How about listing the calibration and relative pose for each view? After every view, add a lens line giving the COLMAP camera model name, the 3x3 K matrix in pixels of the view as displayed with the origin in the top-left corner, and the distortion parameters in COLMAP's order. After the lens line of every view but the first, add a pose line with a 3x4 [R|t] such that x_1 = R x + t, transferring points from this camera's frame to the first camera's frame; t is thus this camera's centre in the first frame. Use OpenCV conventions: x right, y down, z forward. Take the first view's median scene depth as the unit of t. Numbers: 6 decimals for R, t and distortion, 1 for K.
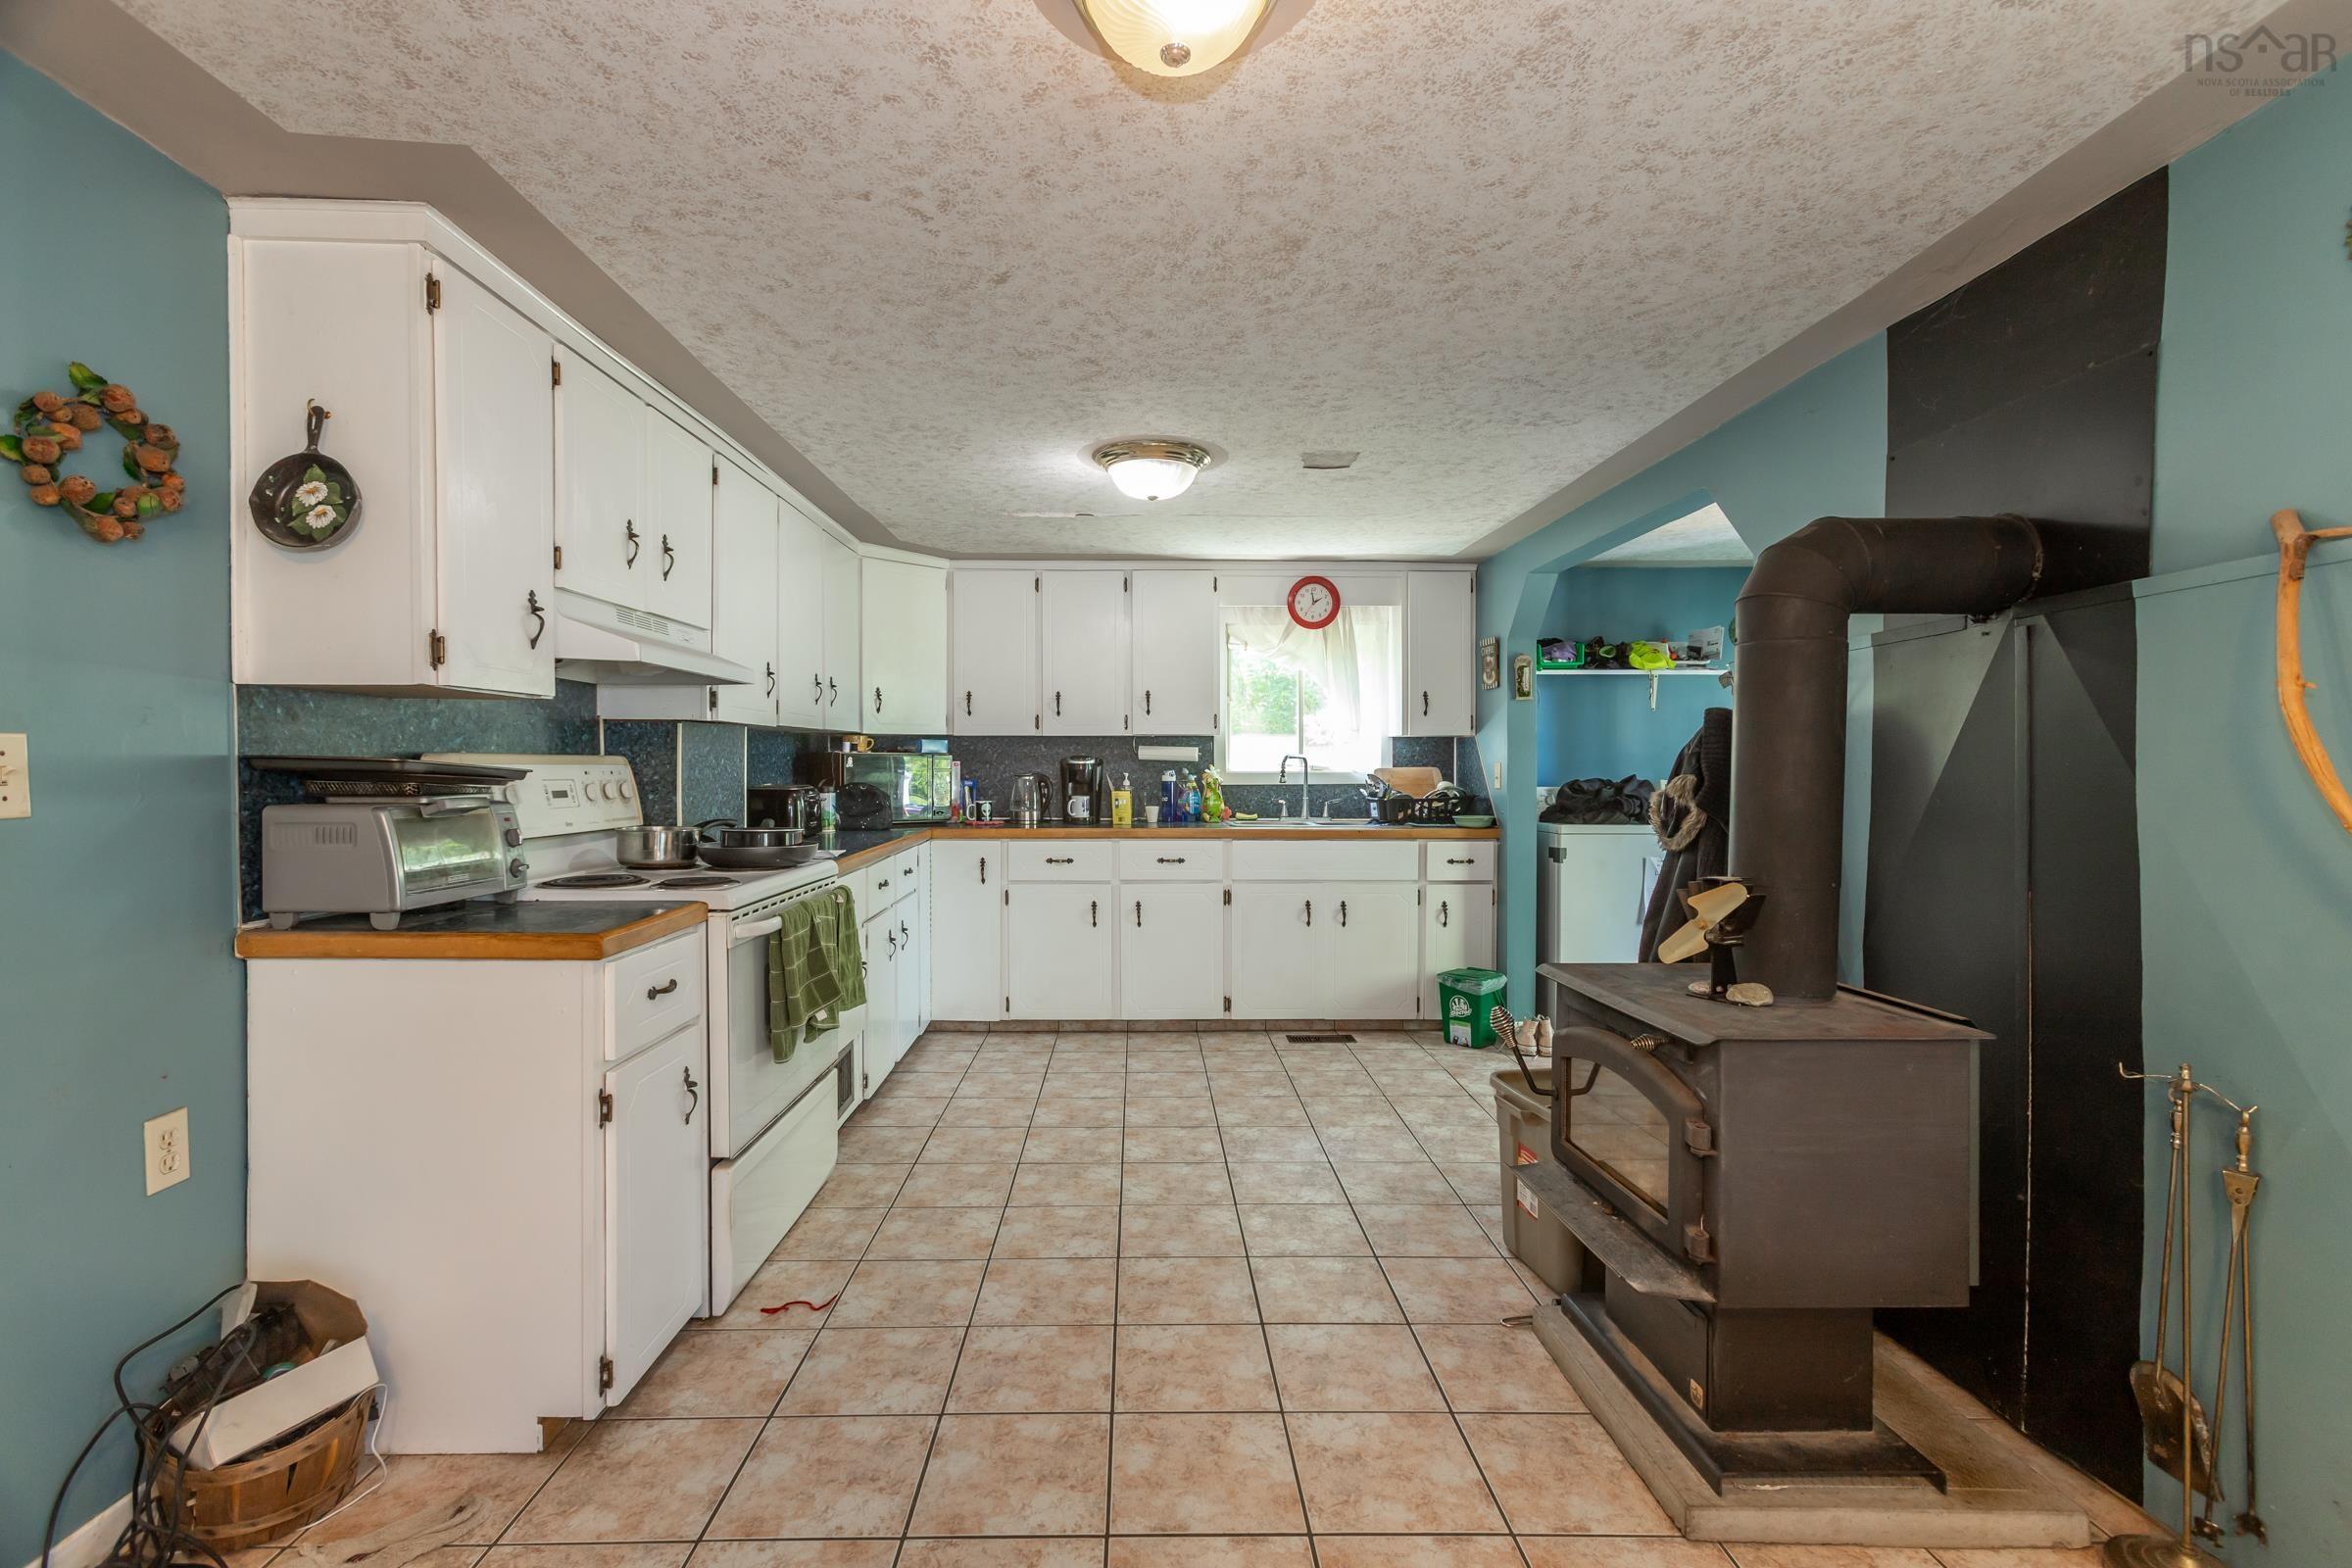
lens RADIAL K [[1085.4, 0, 1157.2], [0, 1085.4, 782.1], [0, 0, 1]] dist [-0.026635, 0.024527]
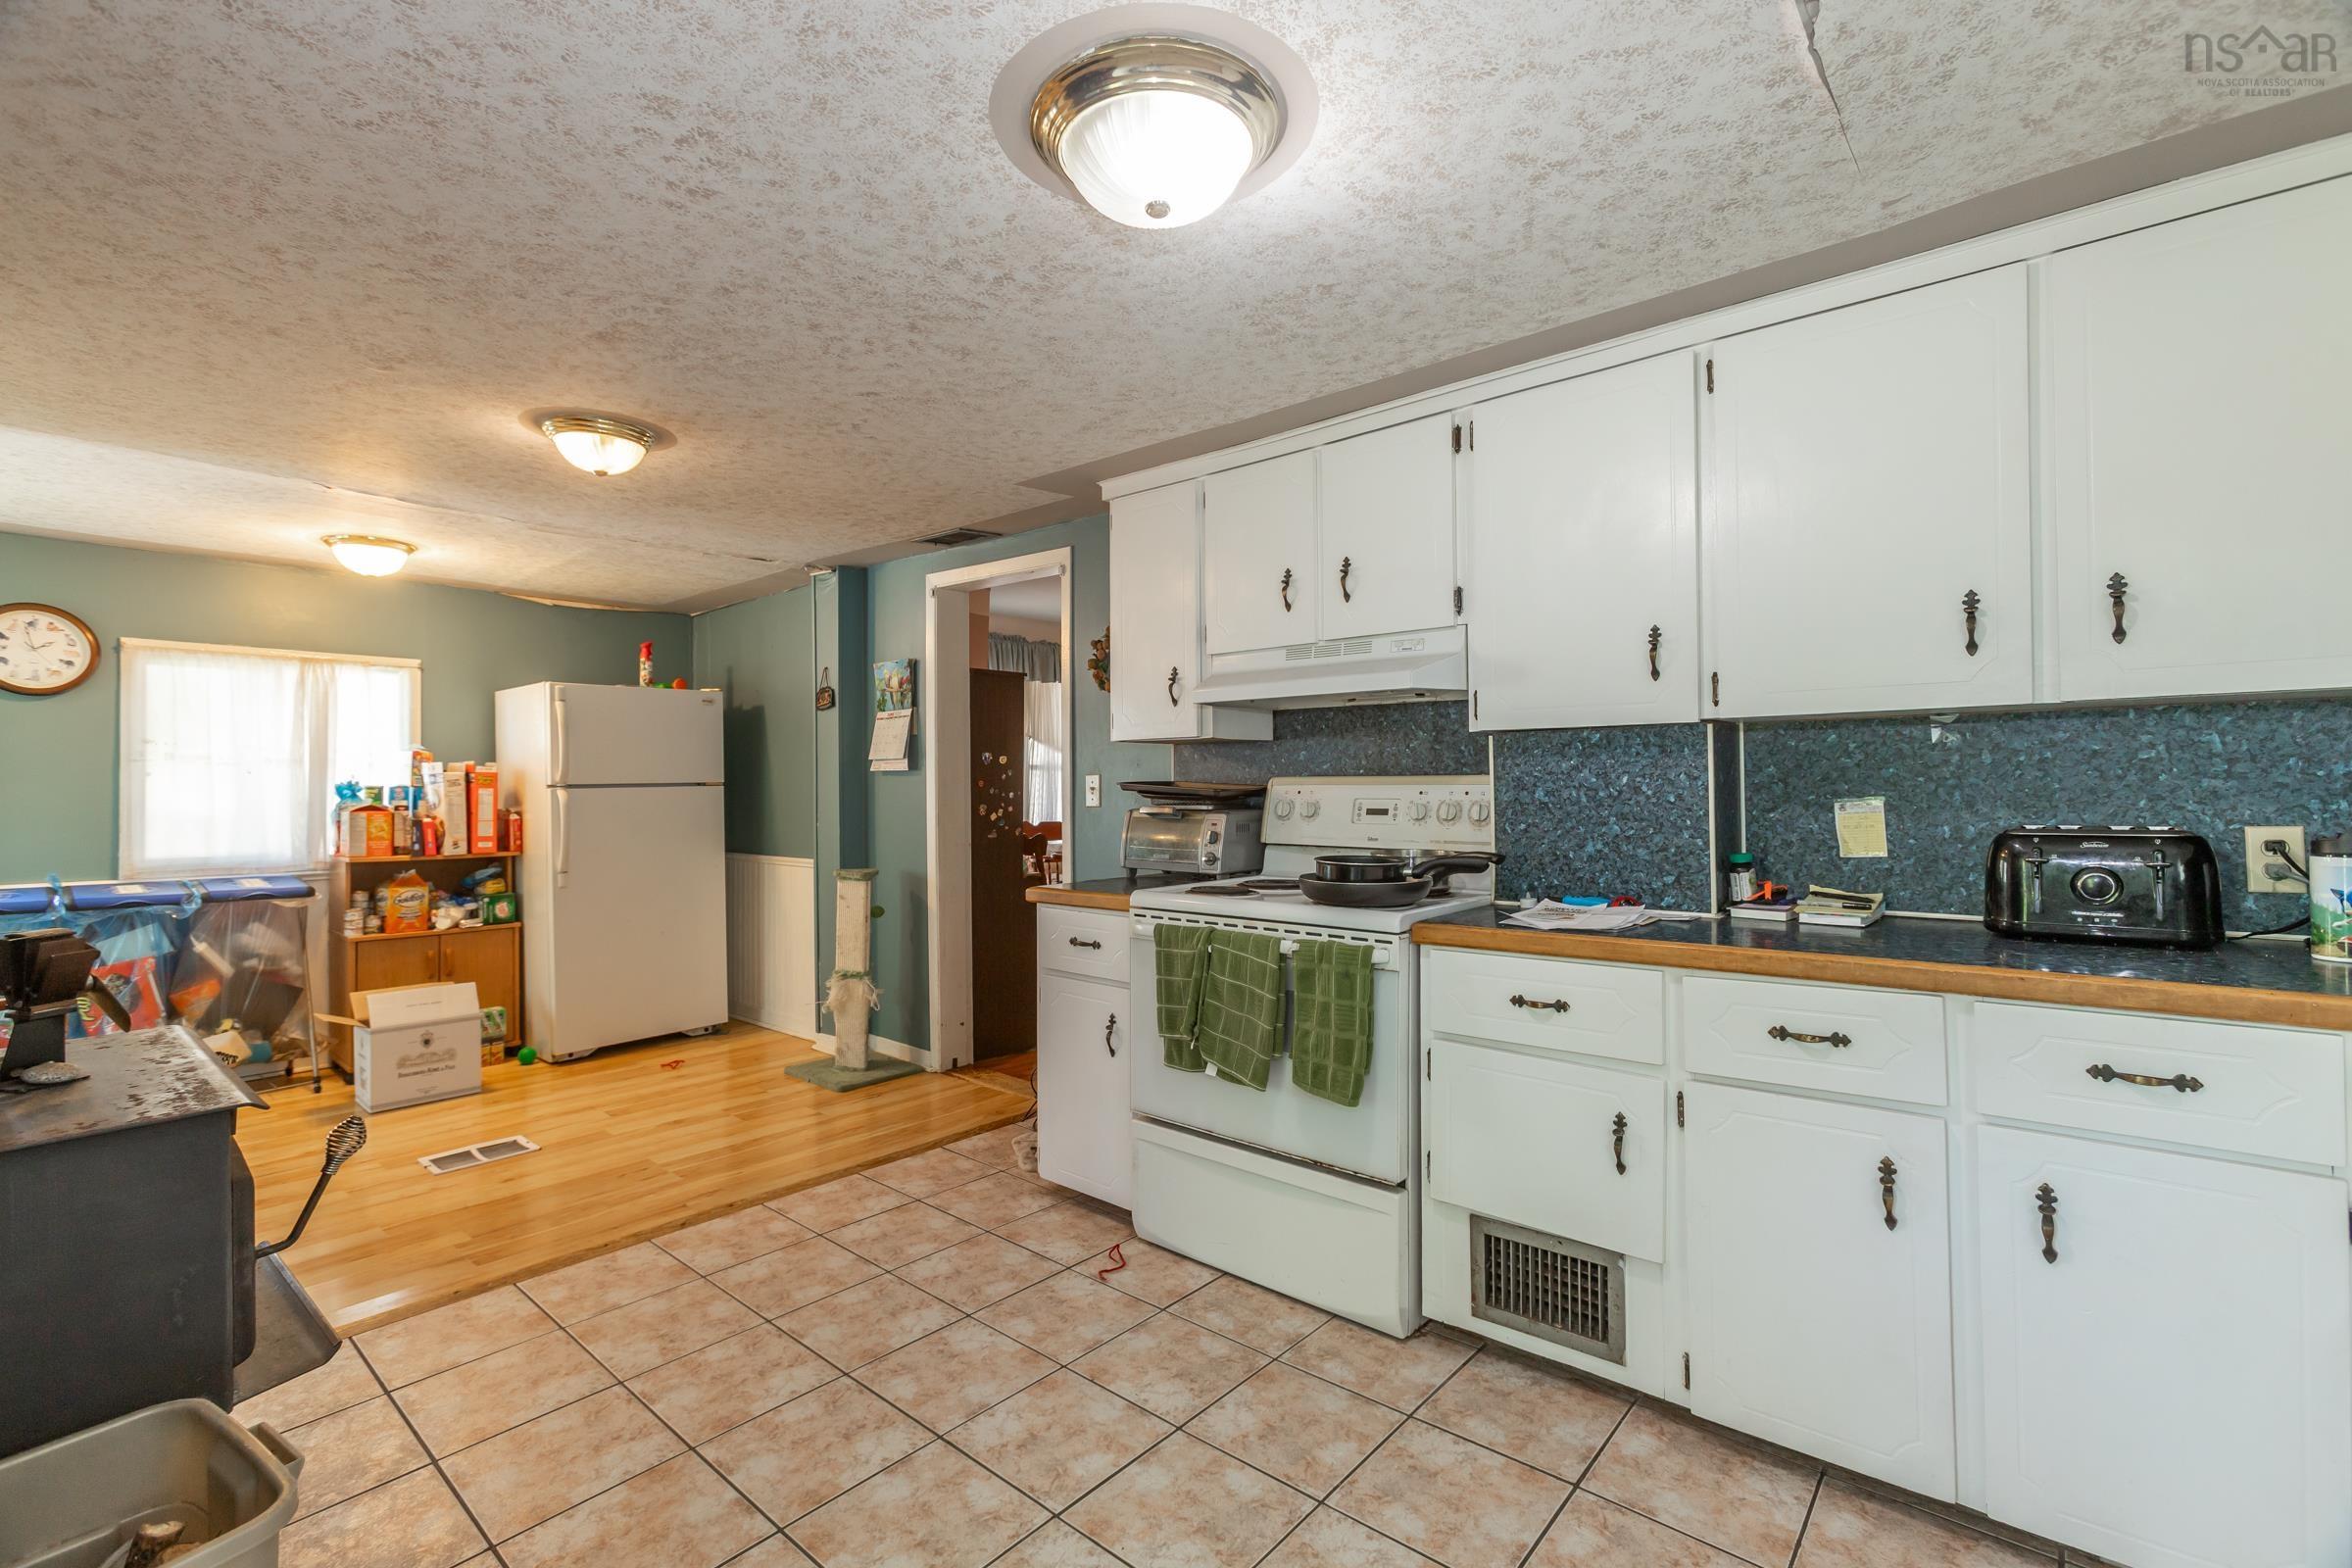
lens RADIAL K [[1043.5, 0, 1161.9], [0, 1043.5, 784.0], [0, 0, 1]] dist [-0.011218, 0.008743]
pose [[-0.675263, 0.001552, -0.737576, 0.395886], [-0.007311, 0.999935, 0.008798, -0.025608], [0.737541, 0.011333, -0.675207, 1.599858]]
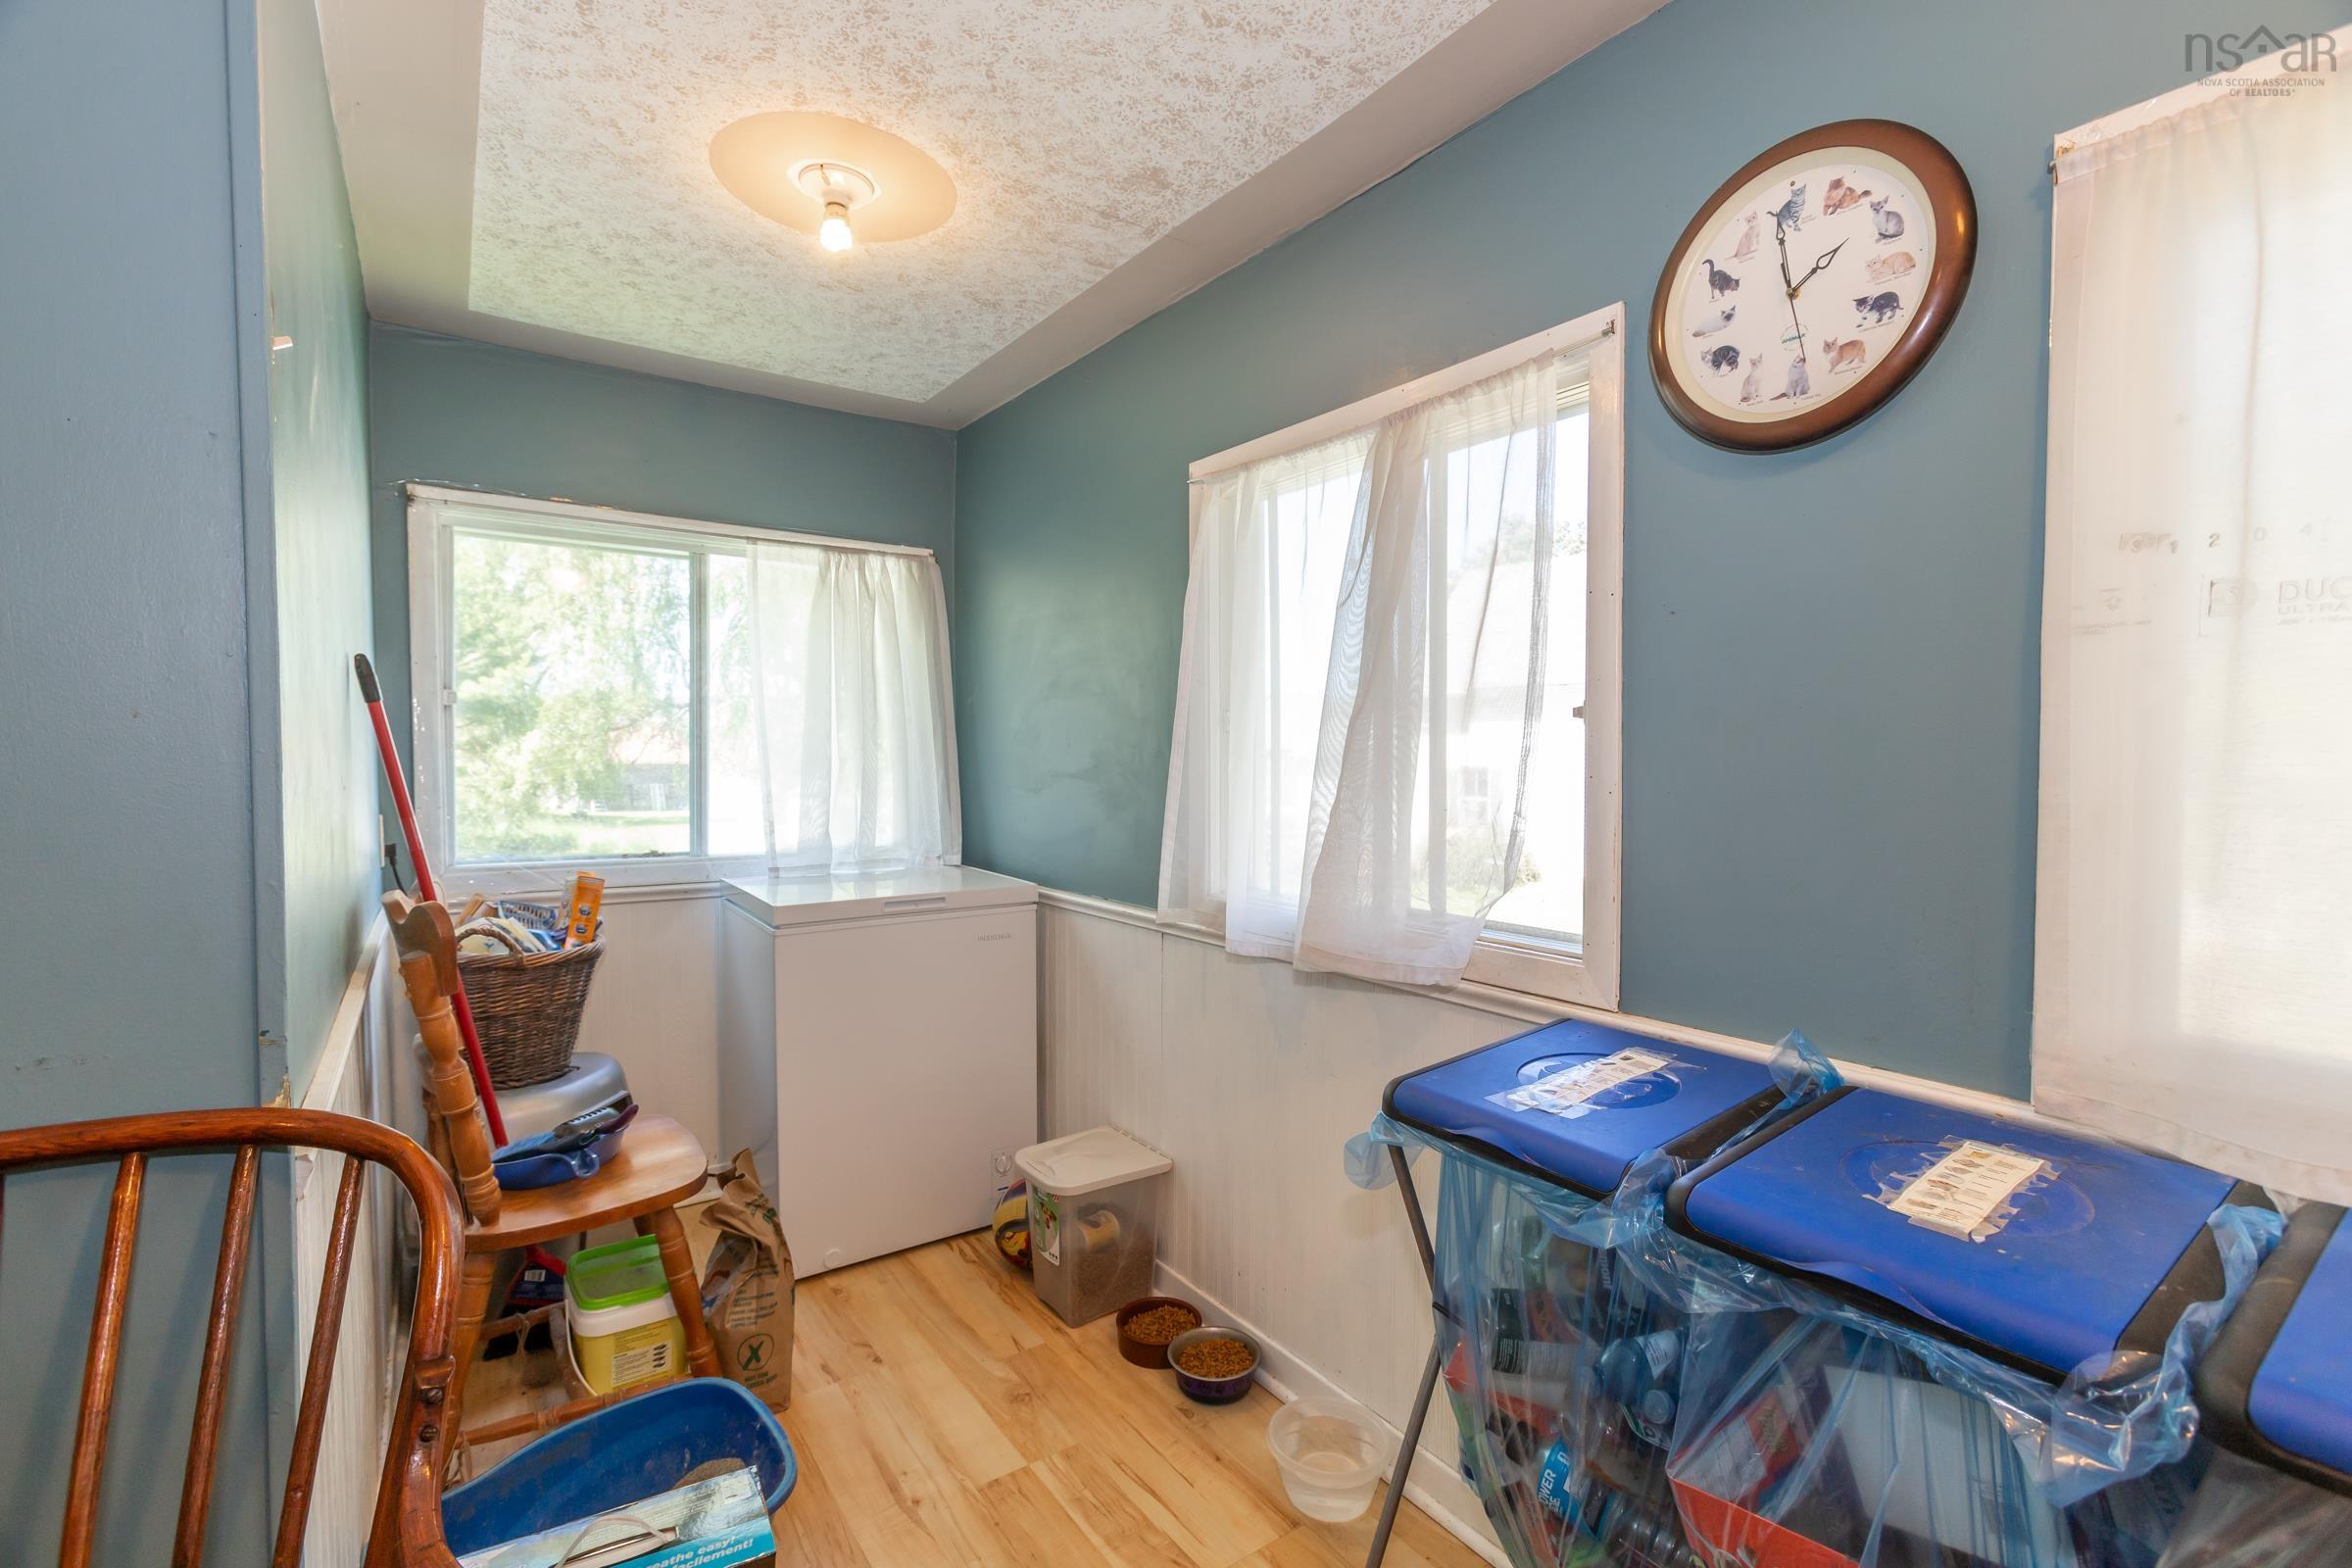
lens RADIAL K [[1040.0, 0, 1176.0], [0, 1040.0, 784.0], [0, 0, 1]] dist [-0.005705, 0.006204]
pose [[-0.567366, -0.021897, 0.823175, 0.155029], [0.015911, 0.999168, 0.037545, 0.000831], [-0.823312, 0.034399, -0.566545, -0.150525]]
